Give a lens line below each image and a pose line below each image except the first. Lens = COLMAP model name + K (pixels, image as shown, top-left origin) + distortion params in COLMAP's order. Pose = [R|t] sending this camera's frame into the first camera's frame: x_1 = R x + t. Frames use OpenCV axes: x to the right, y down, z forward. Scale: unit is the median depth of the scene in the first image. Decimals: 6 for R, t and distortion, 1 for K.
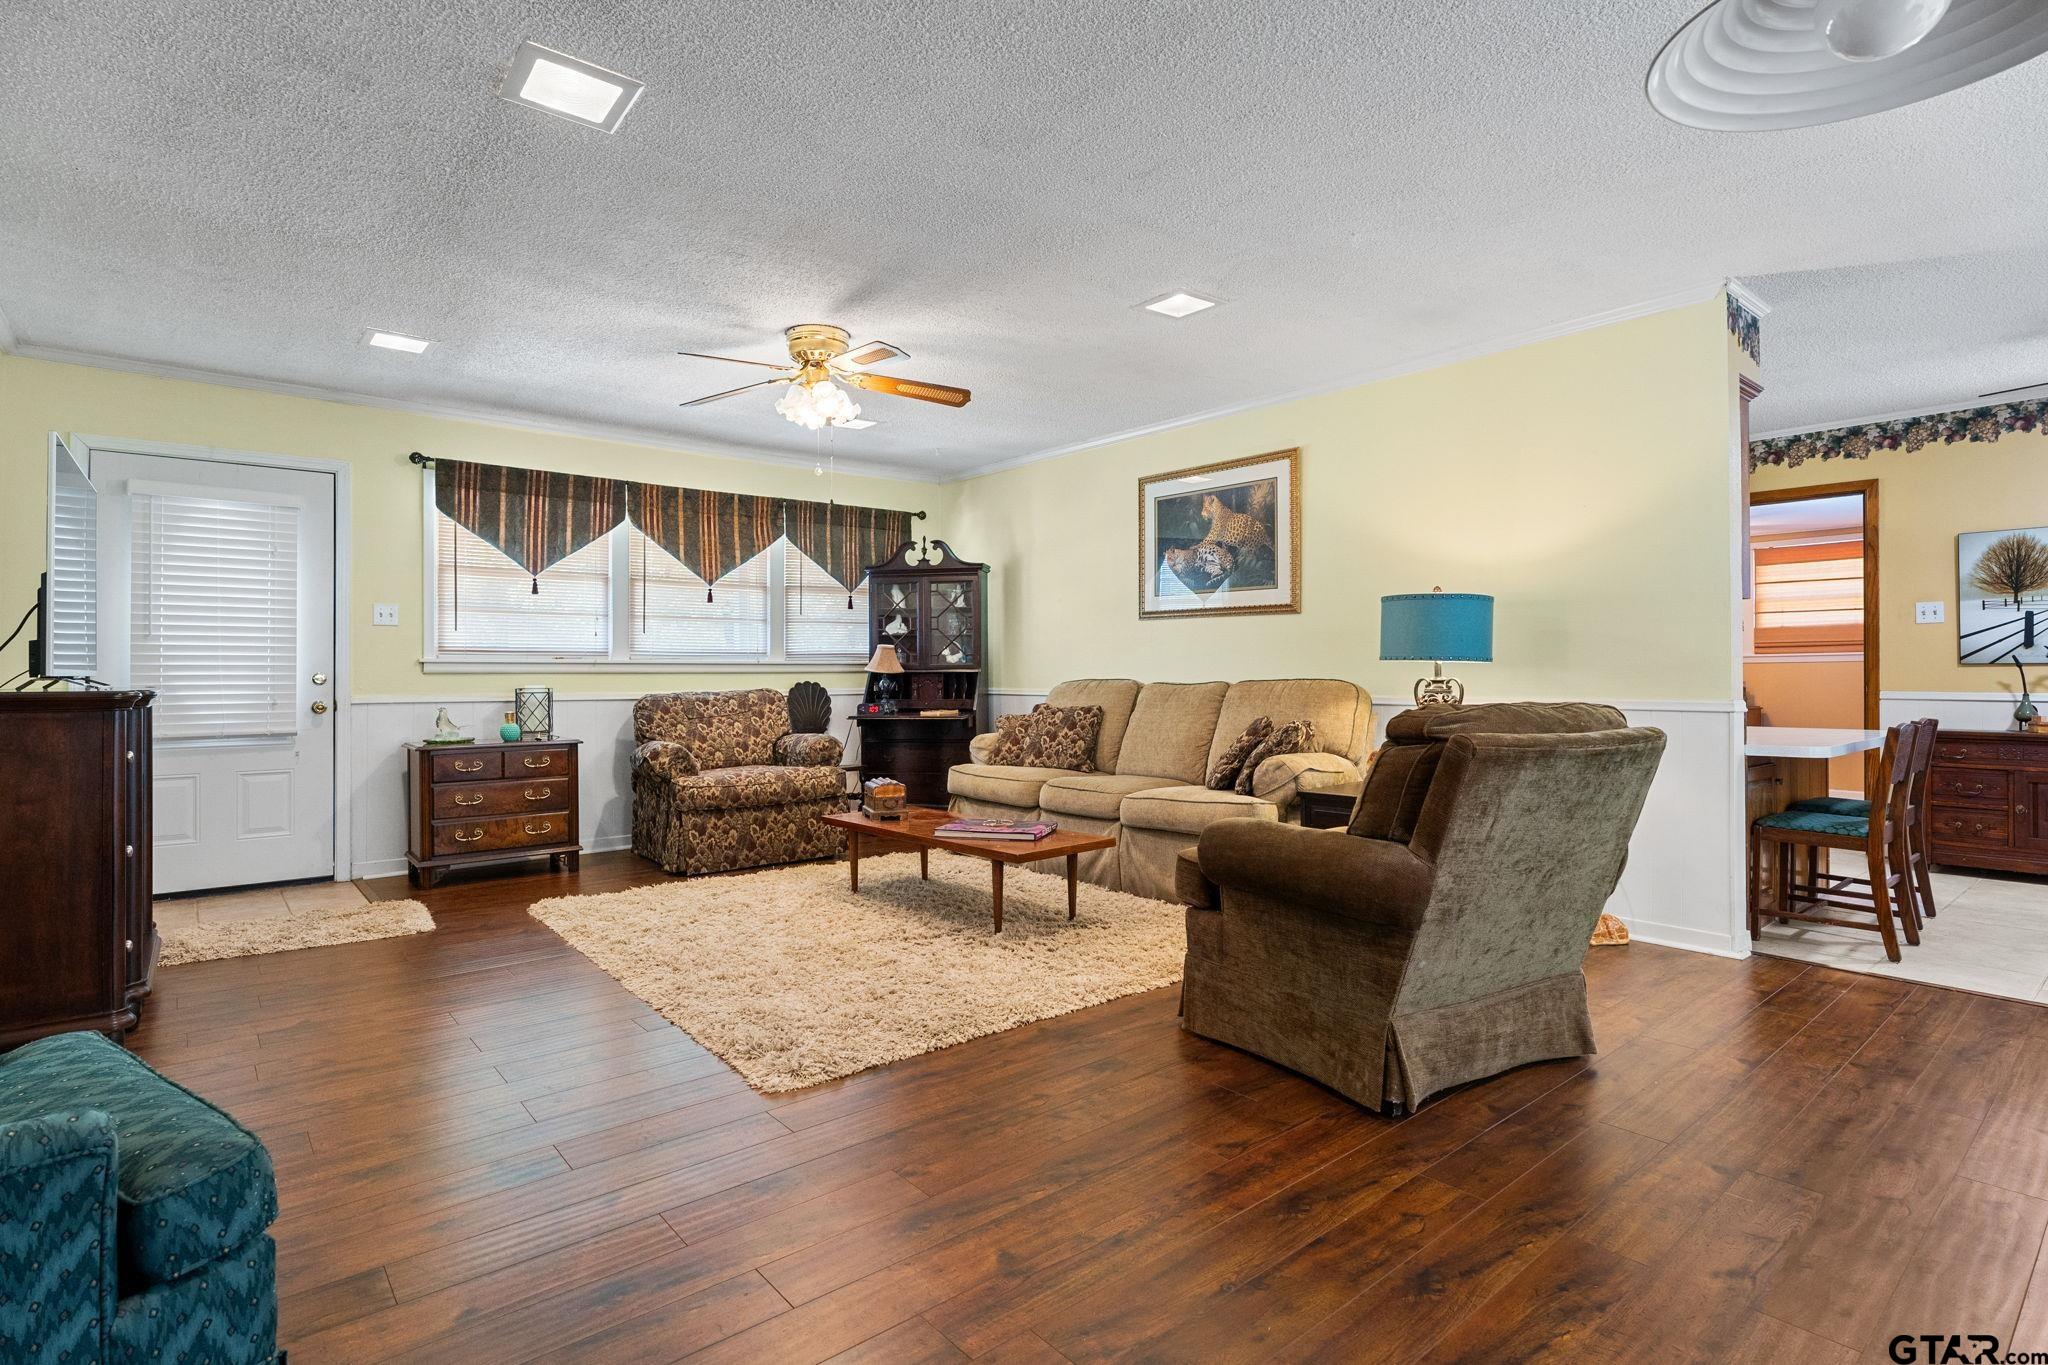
lens RADIAL K [[1012.3, 0, 1030.4], [0, 1012.3, 670.1], [0, 0, 1]] dist [-0.002714, 0.000154]
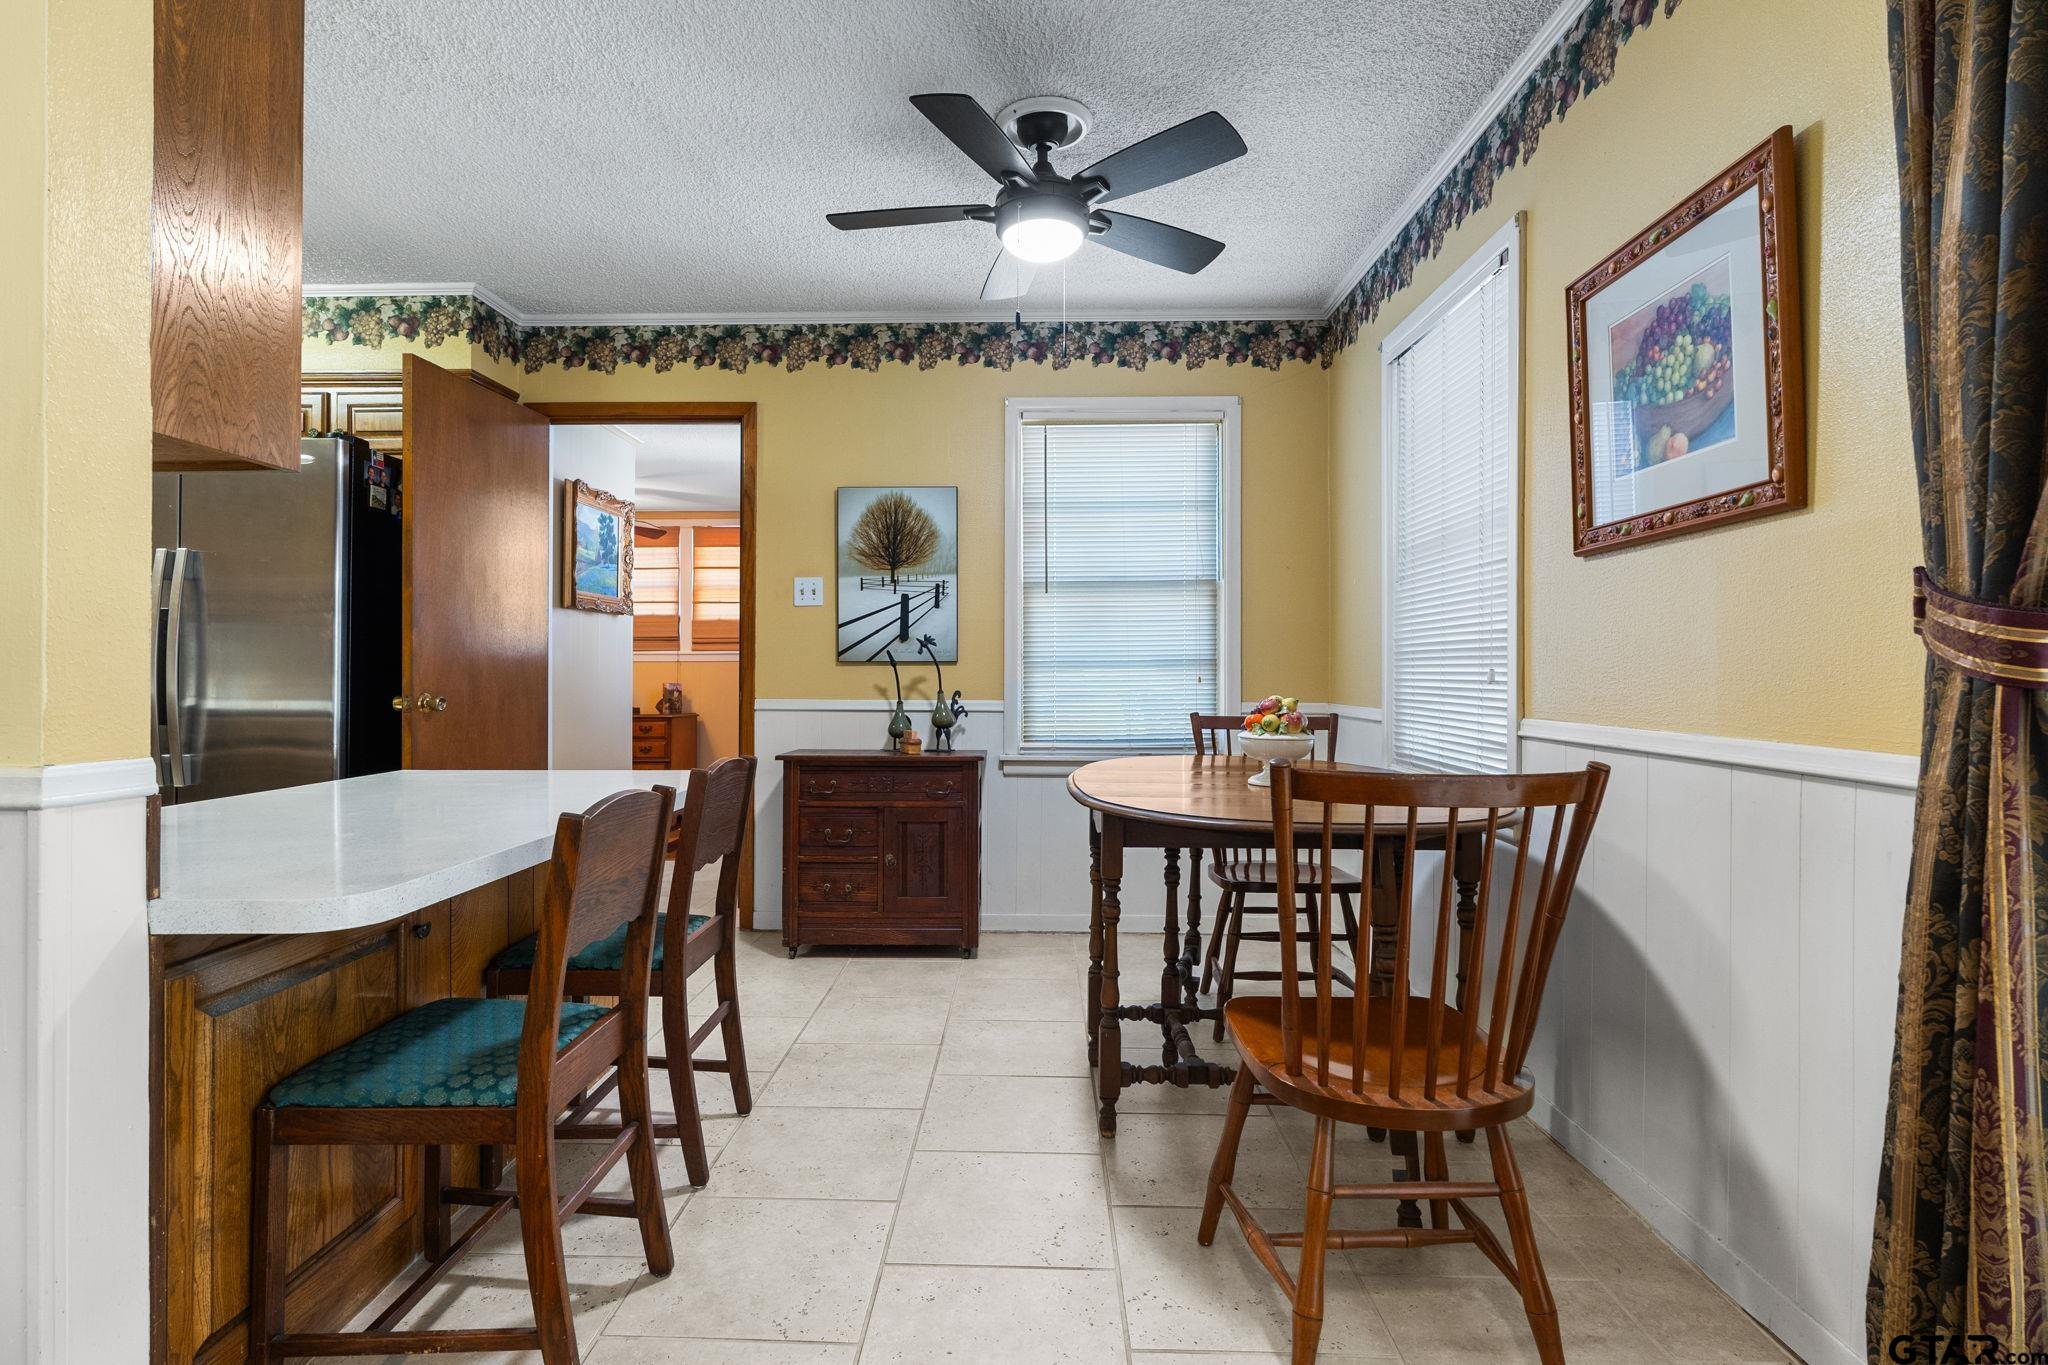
lens RADIAL K [[1012.3, 0, 1022.1], [0, 1012.3, 674.4], [0, 0, 1]] dist [-0.002714, 0.000154]
pose [[0.664306, 0.005136, 0.747443, 0.464118], [-0.006713, 0.999977, -0.000905, 0.002894], [-0.747431, -0.004416, 0.664325, 0.413157]]
